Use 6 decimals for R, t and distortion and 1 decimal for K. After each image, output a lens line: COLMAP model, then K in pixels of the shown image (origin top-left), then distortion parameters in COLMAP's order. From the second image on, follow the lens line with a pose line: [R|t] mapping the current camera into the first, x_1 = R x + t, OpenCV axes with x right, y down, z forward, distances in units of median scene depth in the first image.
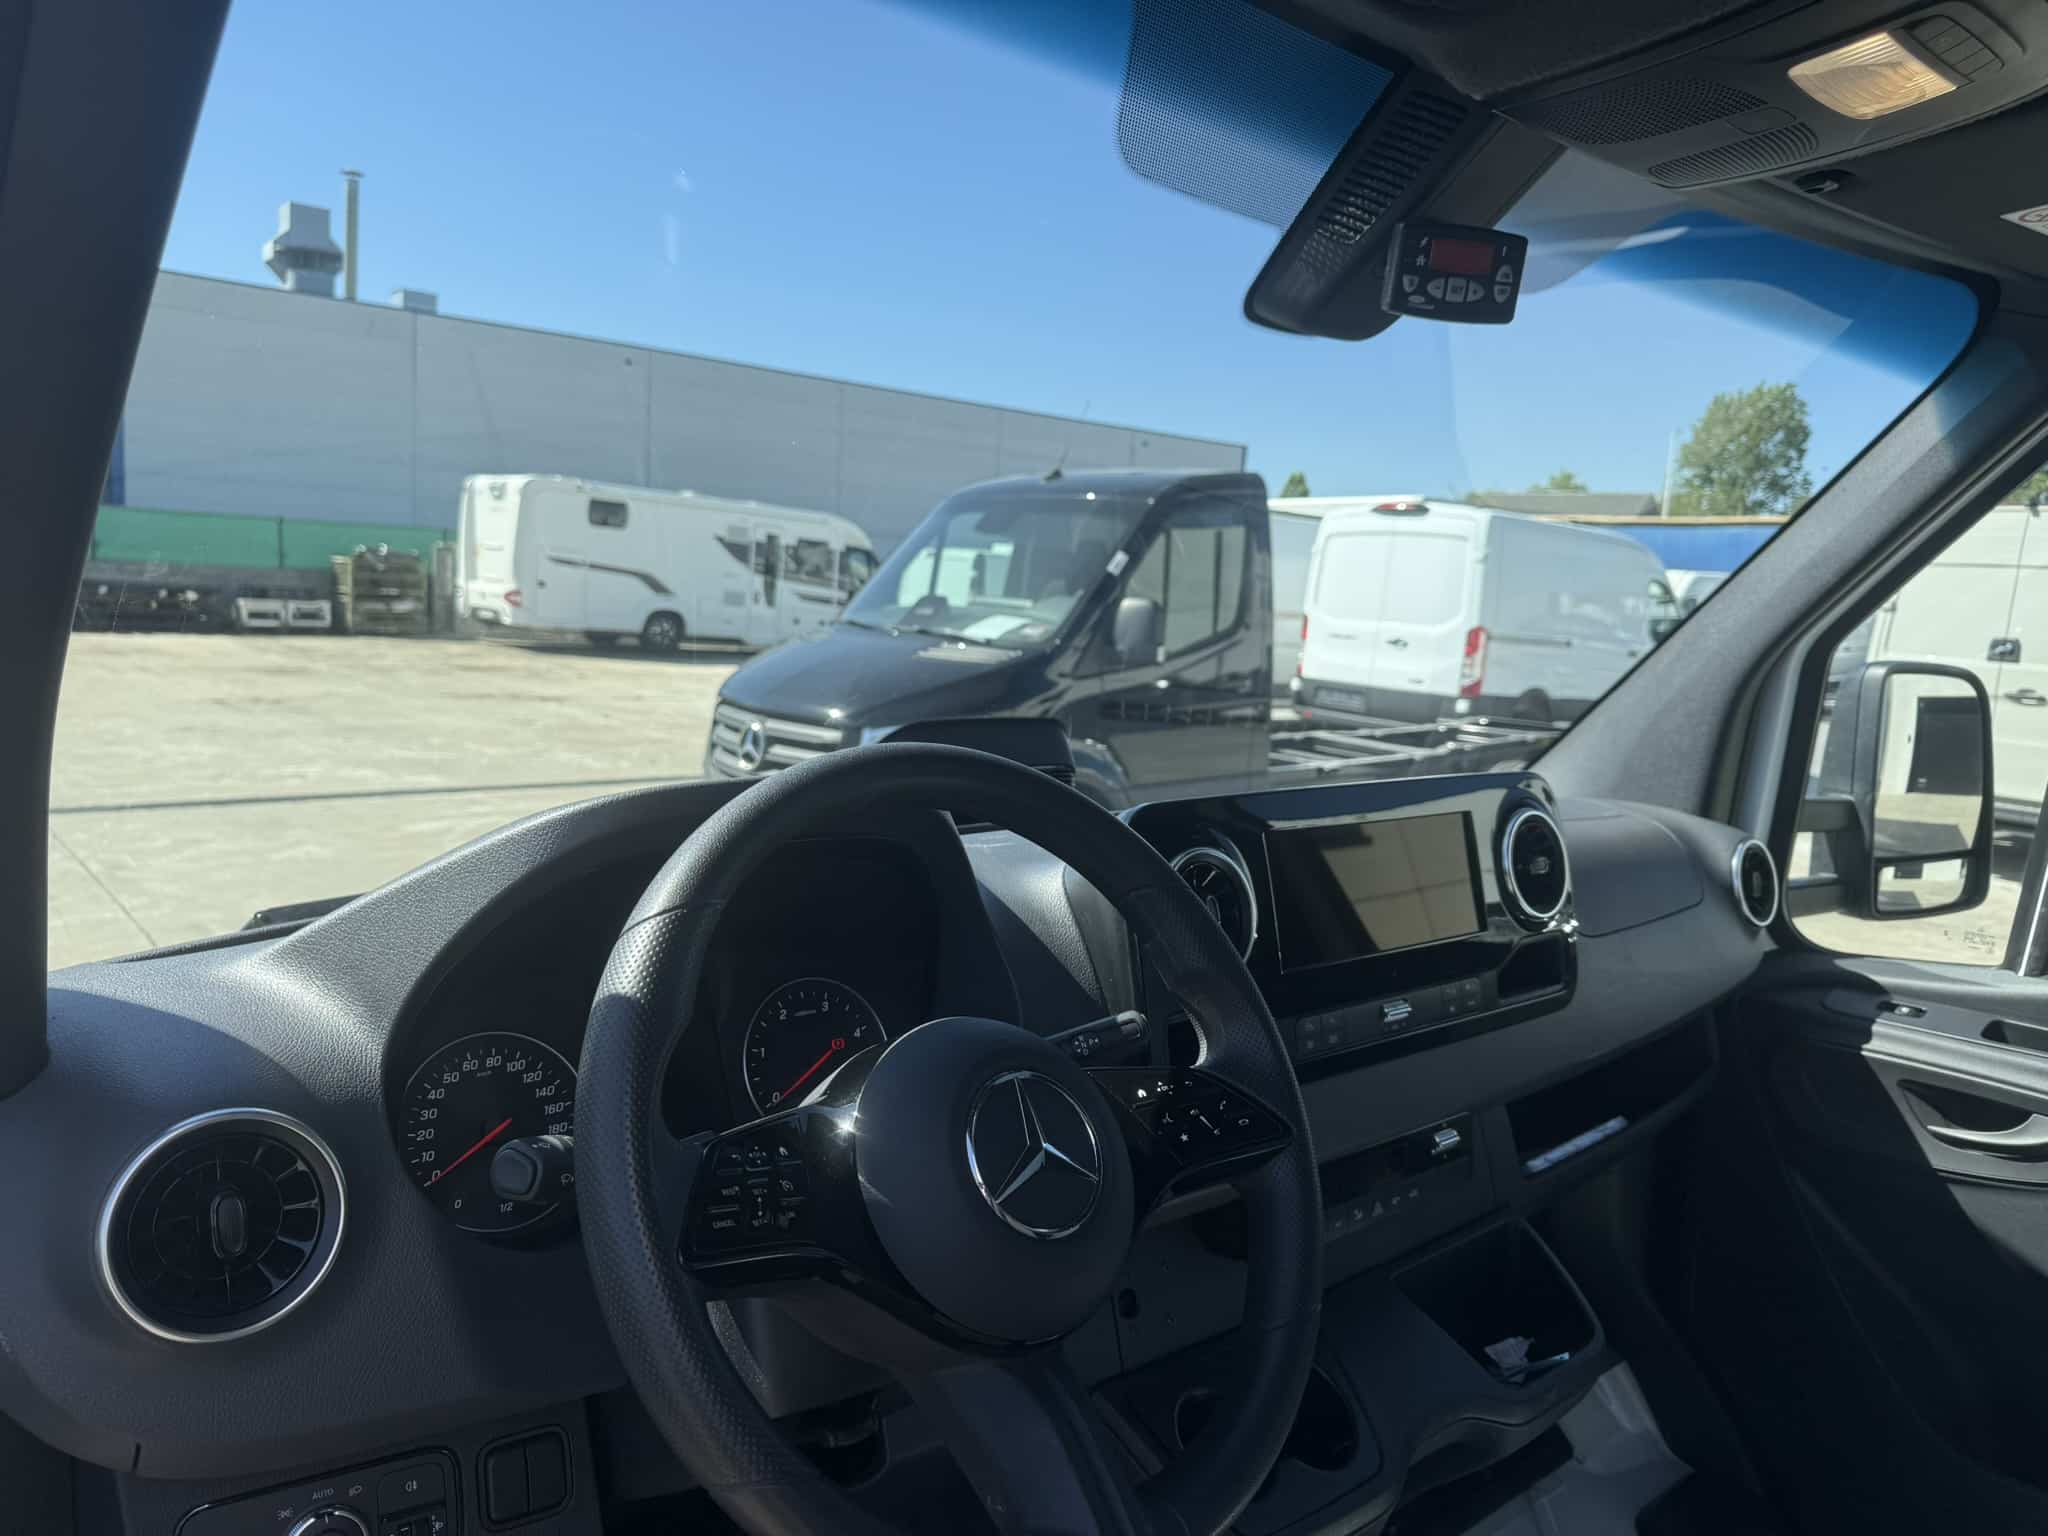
lens RADIAL K [[1466.9, 0, 1062.8], [0, 1466.9, 765.5], [0, 0, 1]] dist [0.001310, -0.044743]
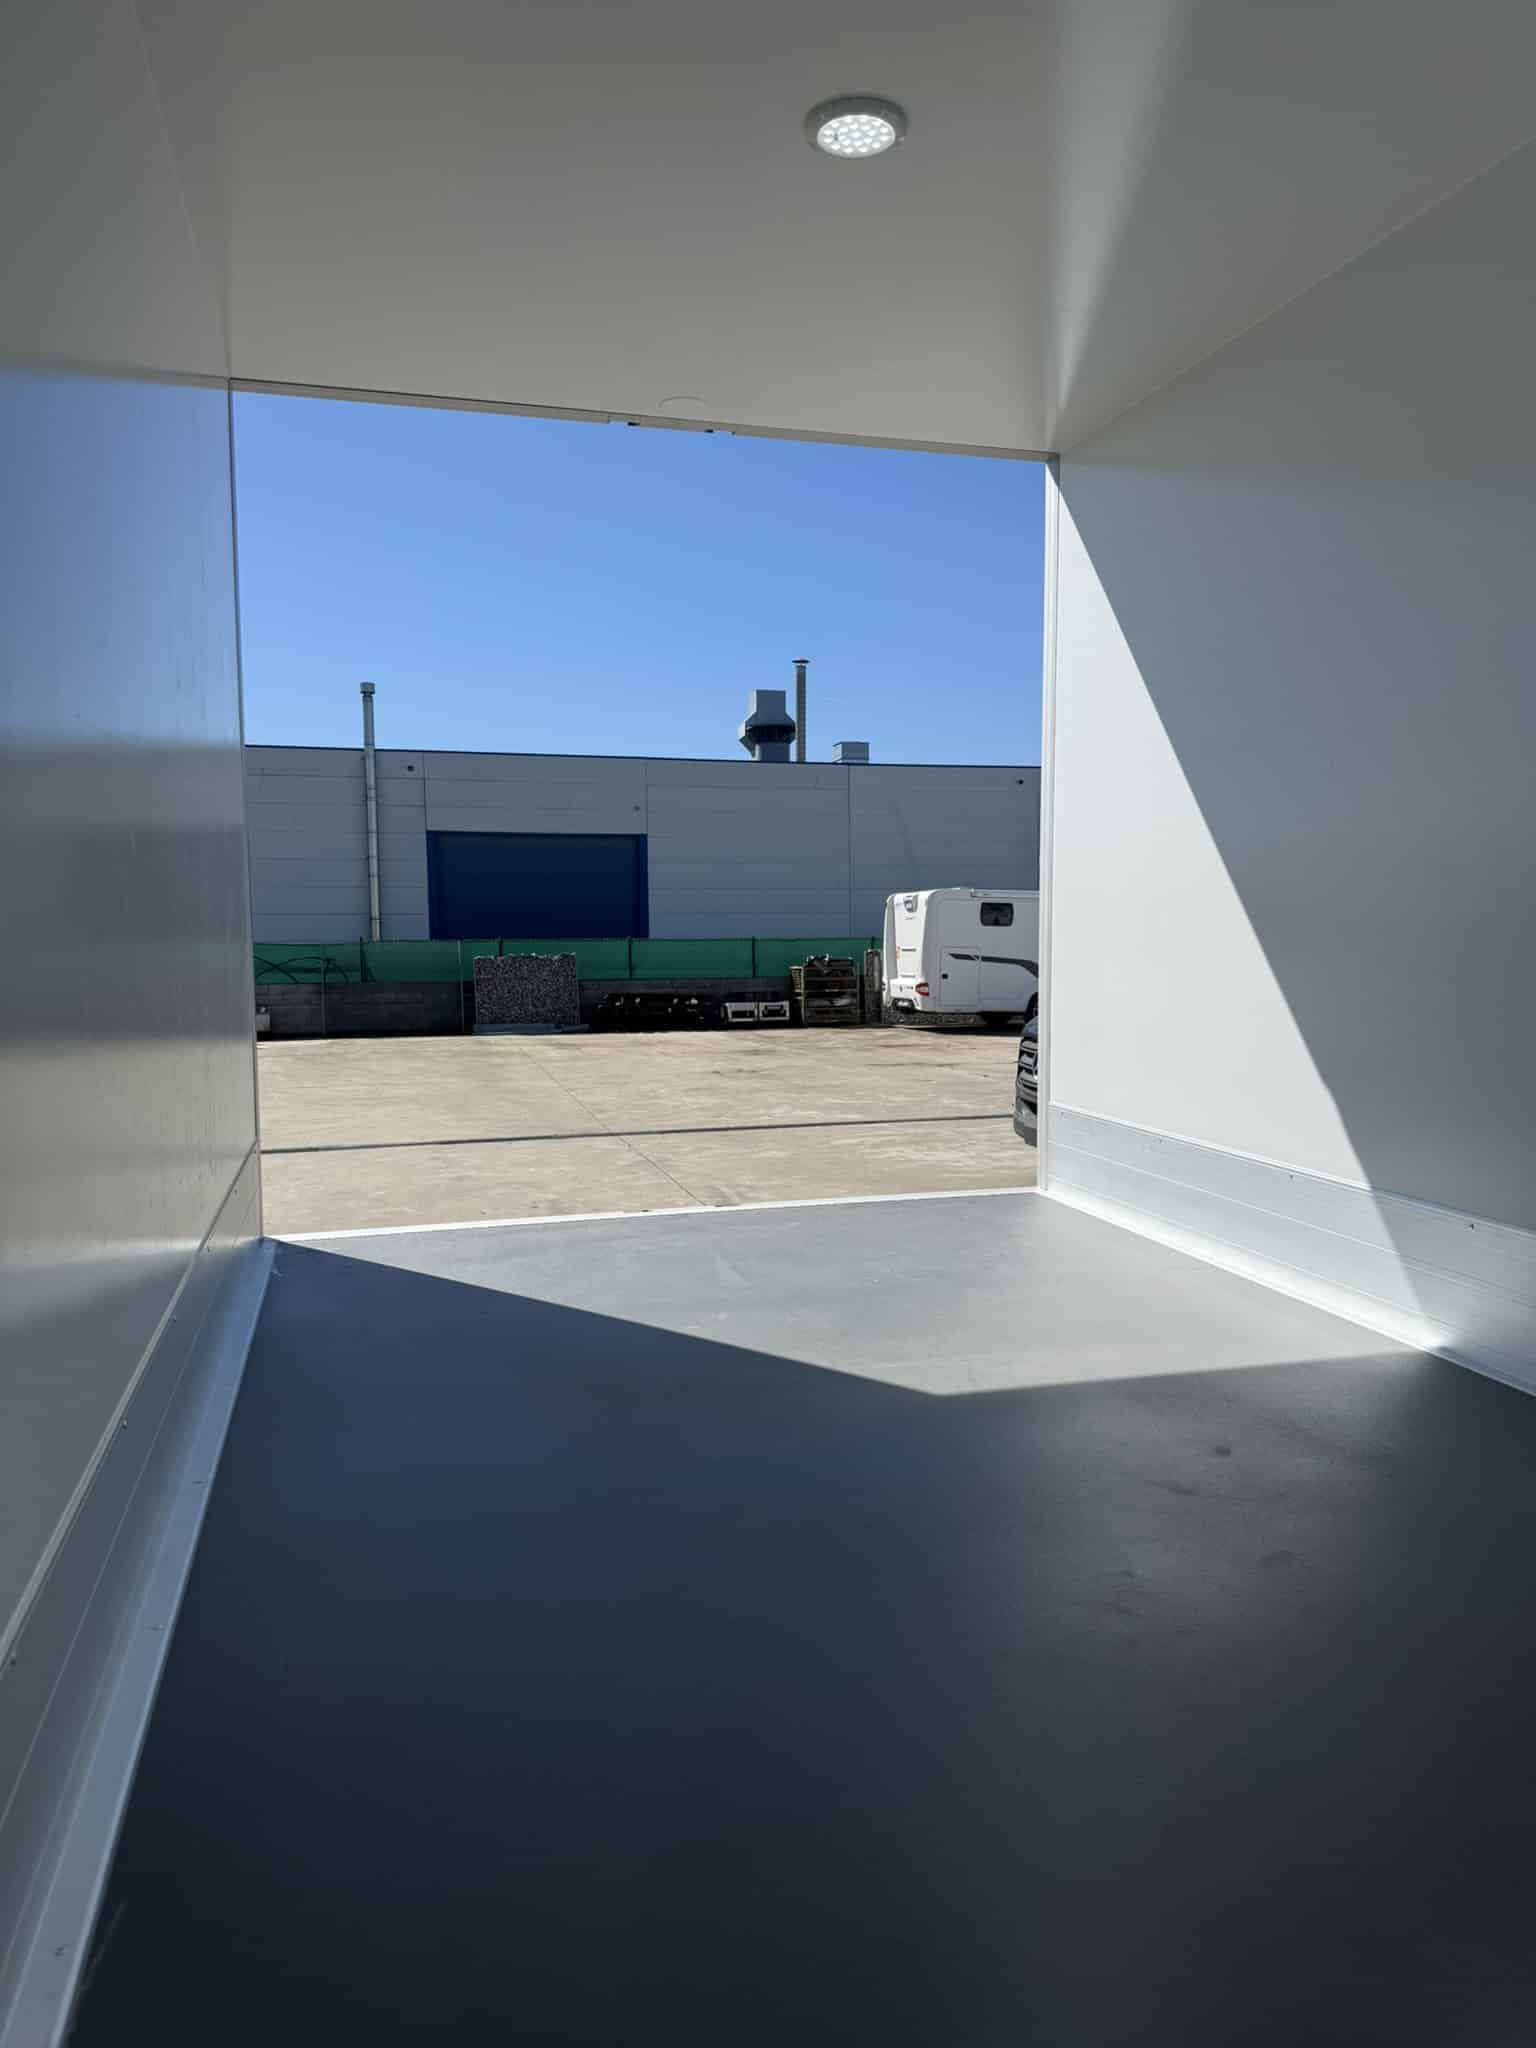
lens RADIAL K [[1447.7, 0, 768.0], [0, 1447.7, 1024.0], [0, 0, 1]] dist [0.172190, -0.351926]
pose [[0.886061, -0.048489, -0.461026, 0.068753], [0.007714, 0.995919, -0.089921, 0.023123], [0.463505, 0.076119, 0.882819, -0.130860]]
